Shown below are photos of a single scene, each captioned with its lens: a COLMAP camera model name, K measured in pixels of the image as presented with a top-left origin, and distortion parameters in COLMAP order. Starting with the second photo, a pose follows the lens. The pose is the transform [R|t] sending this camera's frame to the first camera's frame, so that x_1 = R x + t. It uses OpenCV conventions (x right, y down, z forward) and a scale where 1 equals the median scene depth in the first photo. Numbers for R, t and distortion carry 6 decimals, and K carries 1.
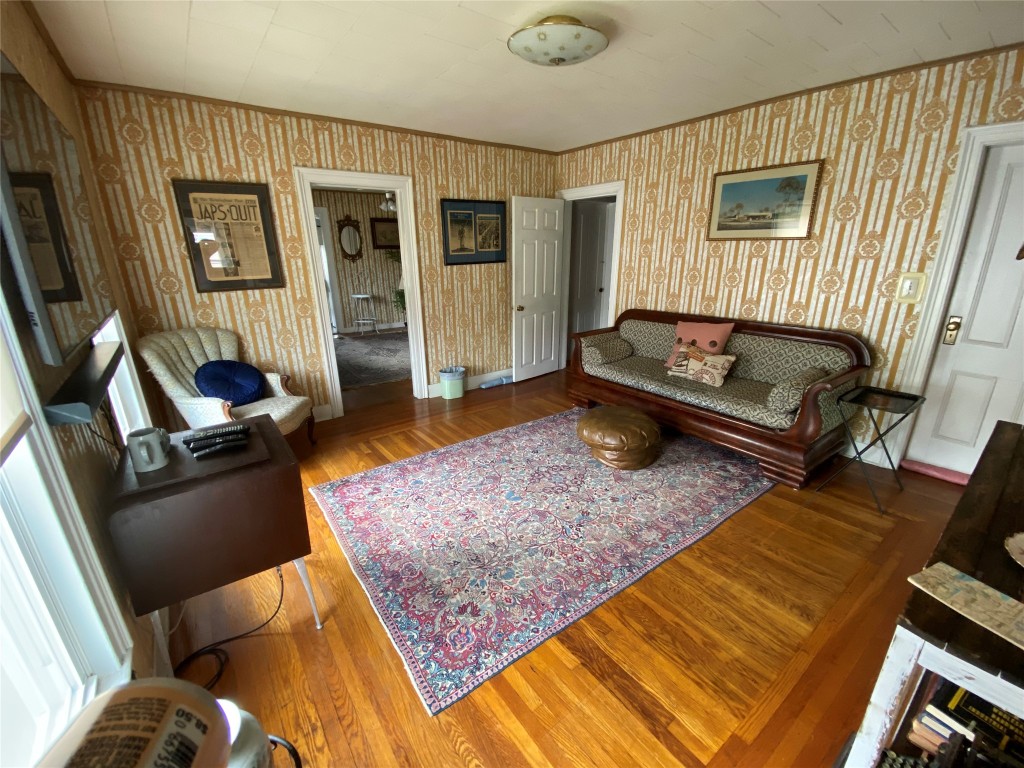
lens RADIAL K [[414.3, 0, 504.9], [0, 414.3, 388.5], [0, 0, 1]] dist [0.032607, -0.039524]
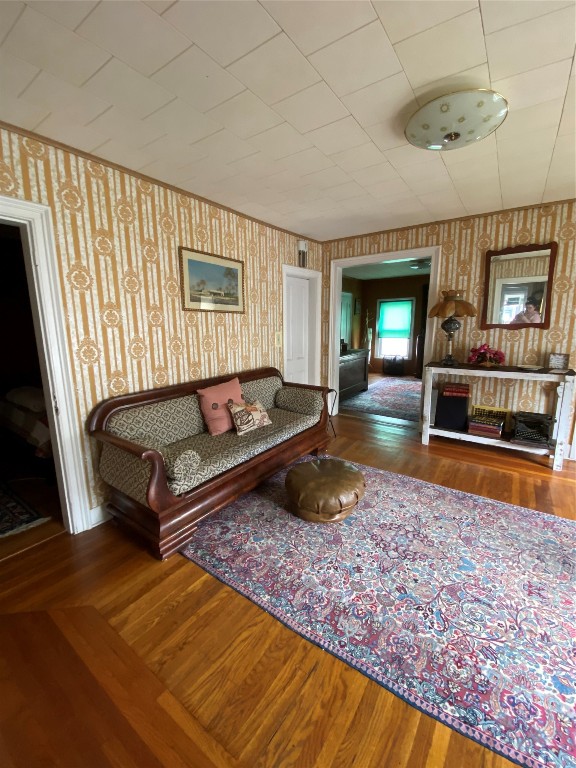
lens RADIAL K [[315.6, 0, 287.3], [0, 315.6, 381.5], [0, 0, 1]] dist [0.008331, -0.015341]
pose [[-0.316524, -0.154543, 0.935911, -0.353586], [0.311492, 0.914994, 0.256435, -0.330856], [-0.895983, 0.372697, -0.241478, 1.077625]]
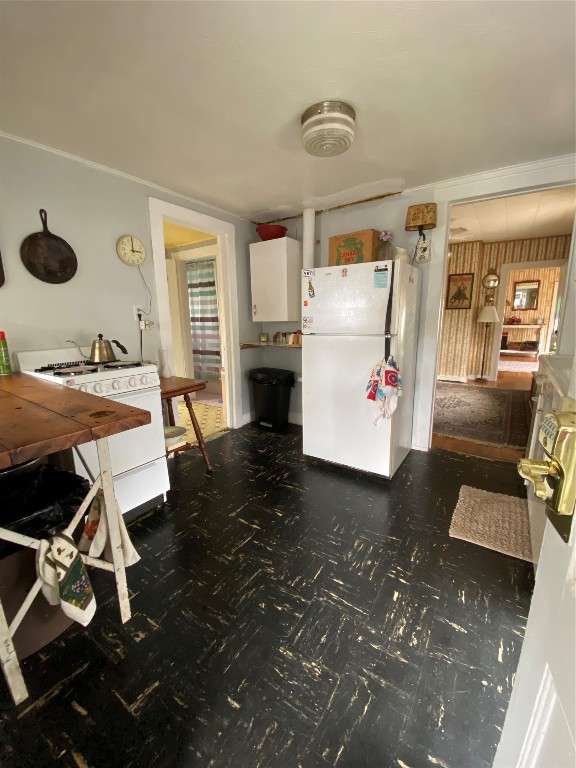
lens RADIAL K [[315.6, 0, 287.3], [0, 315.6, 381.5], [0, 0, 1]] dist [0.008331, -0.015341]
pose [[-0.330094, -0.182393, 0.926159, -1.576935], [0.322363, 0.900386, 0.292211, -0.907802], [-0.887198, 0.395017, -0.238416, 2.842377]]
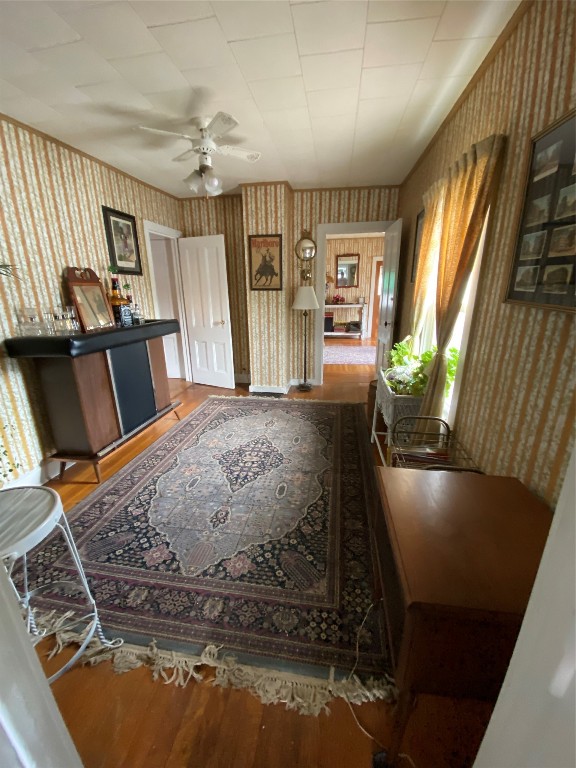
lens RADIAL K [[314.9, 0, 288.0], [0, 314.9, 384.0], [0, 0, 1]] dist [0.051112, -0.014664]
pose [[-0.713511, -0.197278, 0.672297, -1.131913], [0.238337, 0.833979, 0.497670, -0.734735], [-0.658860, 0.515326, -0.548035, 2.222824]]
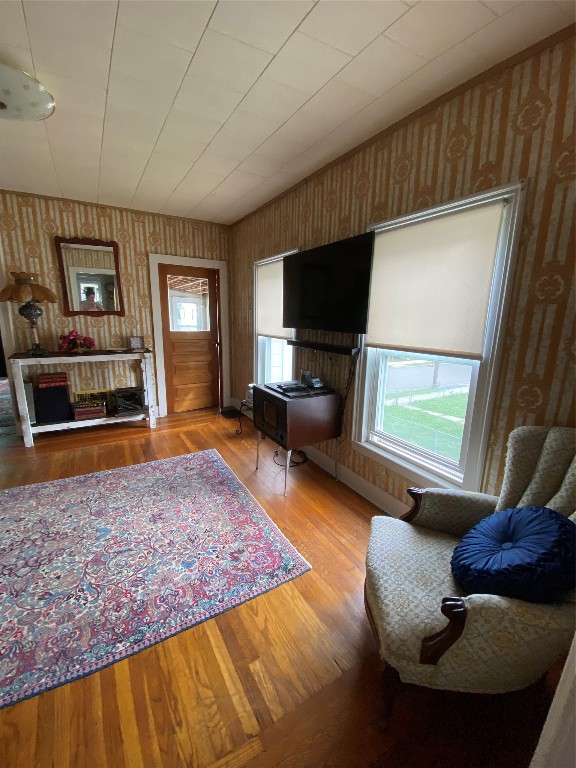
lens RADIAL K [[315.6, 0, 287.3], [0, 315.6, 381.5], [0, 0, 1]] dist [0.008331, -0.015341]
pose [[-0.995356, -0.028286, 0.092010, -0.382582], [0.021745, 0.865071, 0.501178, -0.340524], [-0.093771, 0.500852, -0.860439, 1.123399]]
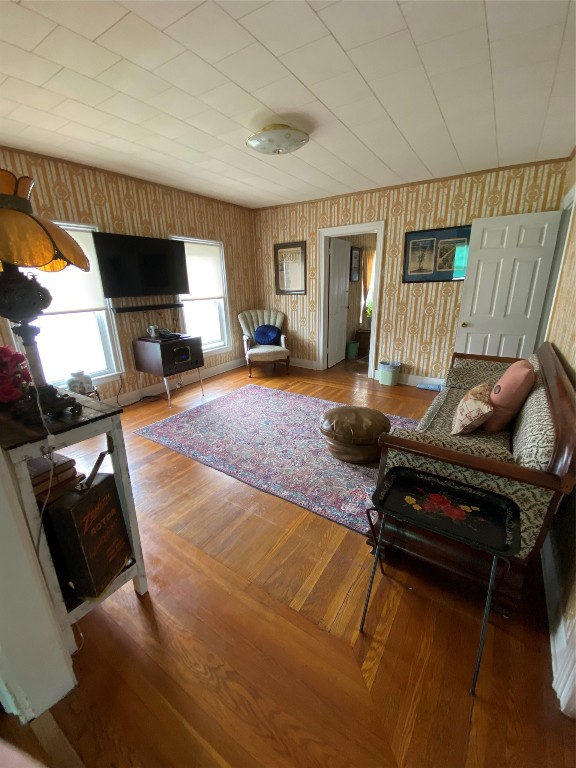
lens RADIAL K [[310.7, 0, 288.0], [0, 310.7, 384.0], [0, 0, 1]] dist [0.032607, -0.039524]
pose [[0.344595, 0.296014, -0.890859, 0.873069], [-0.276578, 0.938875, 0.204985, -0.127248], [0.897084, 0.175755, 0.405402, 0.420514]]
